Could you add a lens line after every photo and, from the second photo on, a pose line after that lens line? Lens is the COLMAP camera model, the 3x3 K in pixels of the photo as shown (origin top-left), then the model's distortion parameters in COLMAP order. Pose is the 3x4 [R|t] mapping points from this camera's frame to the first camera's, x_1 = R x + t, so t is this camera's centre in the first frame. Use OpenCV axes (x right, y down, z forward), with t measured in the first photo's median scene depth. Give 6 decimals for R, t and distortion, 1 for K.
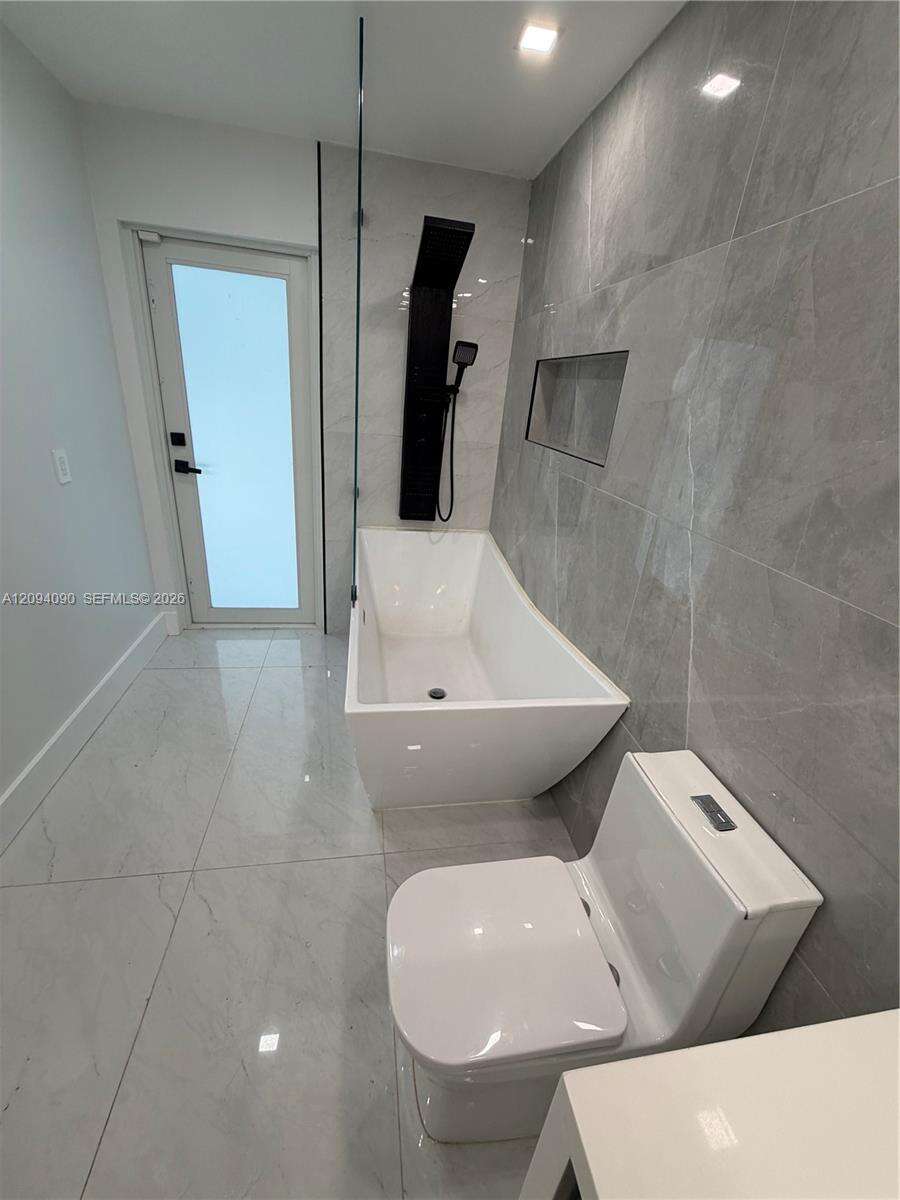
lens RADIAL K [[474.9, 0, 448.8], [0, 474.9, 595.3], [0, 0, 1]] dist [-0.001415, 0.000077]
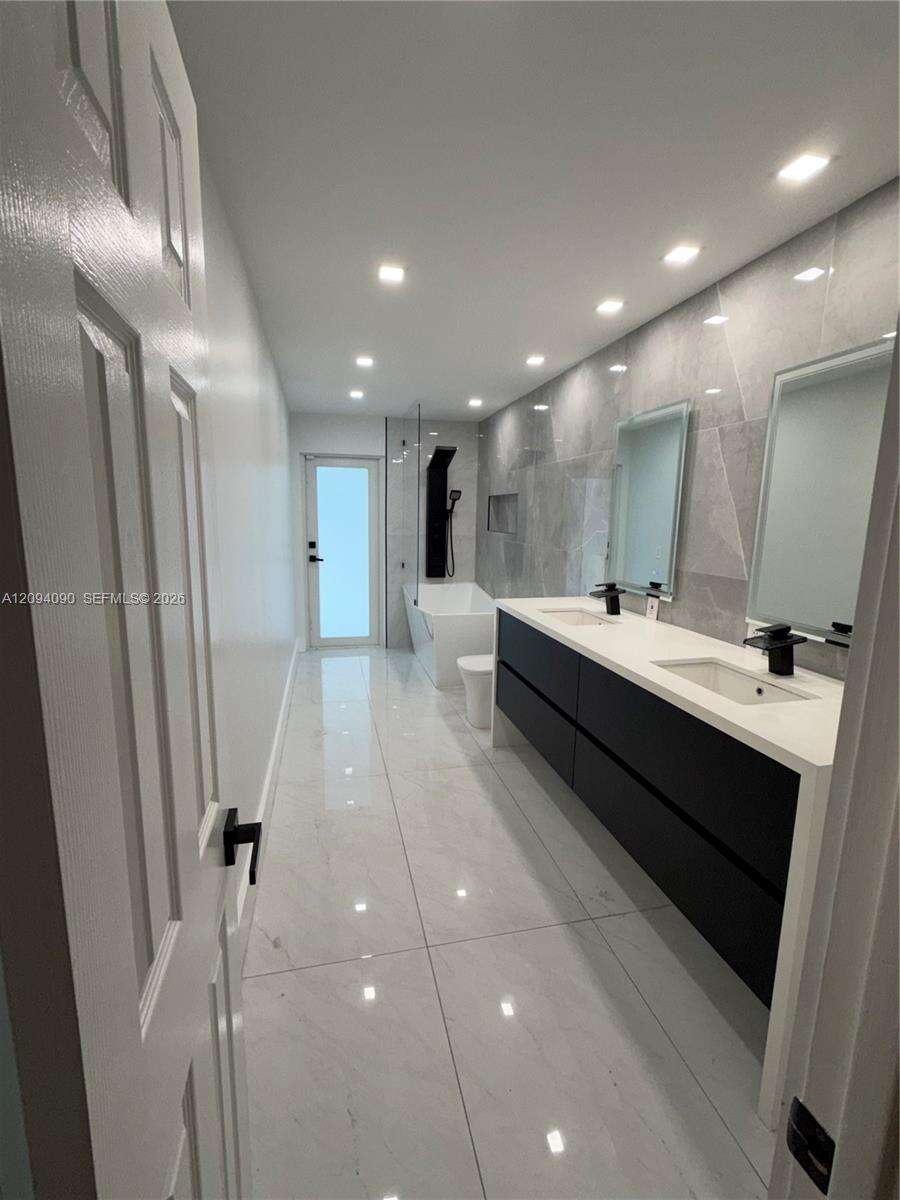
lens RADIAL K [[521.2, 0, 450.0], [0, 521.2, 600.0], [0, 0, 1]] dist [-0.000179, -0.000254]
pose [[0.995434, -0.080840, 0.050758, -0.138426], [0.090709, 0.966696, -0.239315, 0.474828], [-0.029721, 0.242826, 0.969614, -1.086725]]
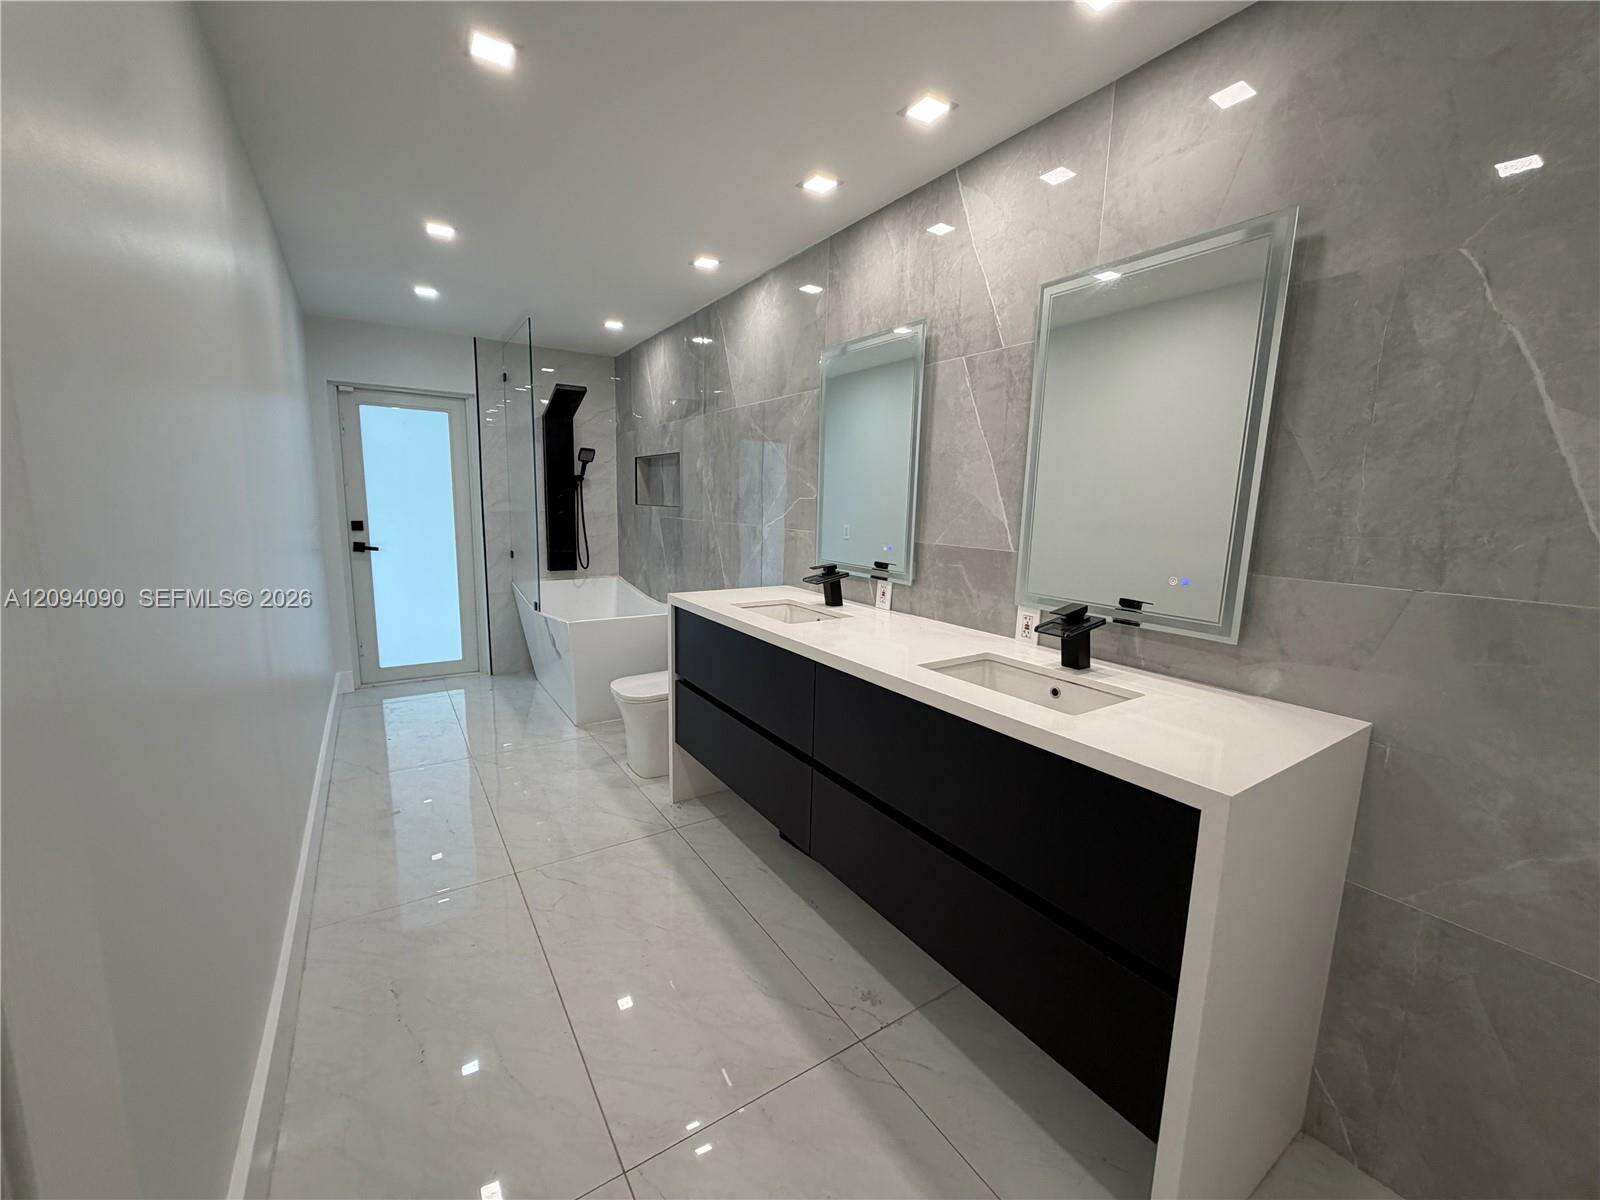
lens RADIAL K [[633.2, 0, 796.8], [0, 633.2, 602.0], [0, 0, 1]] dist [-0.001415, 0.000077]
pose [[0.914528, -0.127241, 0.383990, -0.181157], [0.210524, 0.960271, -0.183192, 0.437381], [-0.345424, 0.248374, 0.904982, -0.912500]]
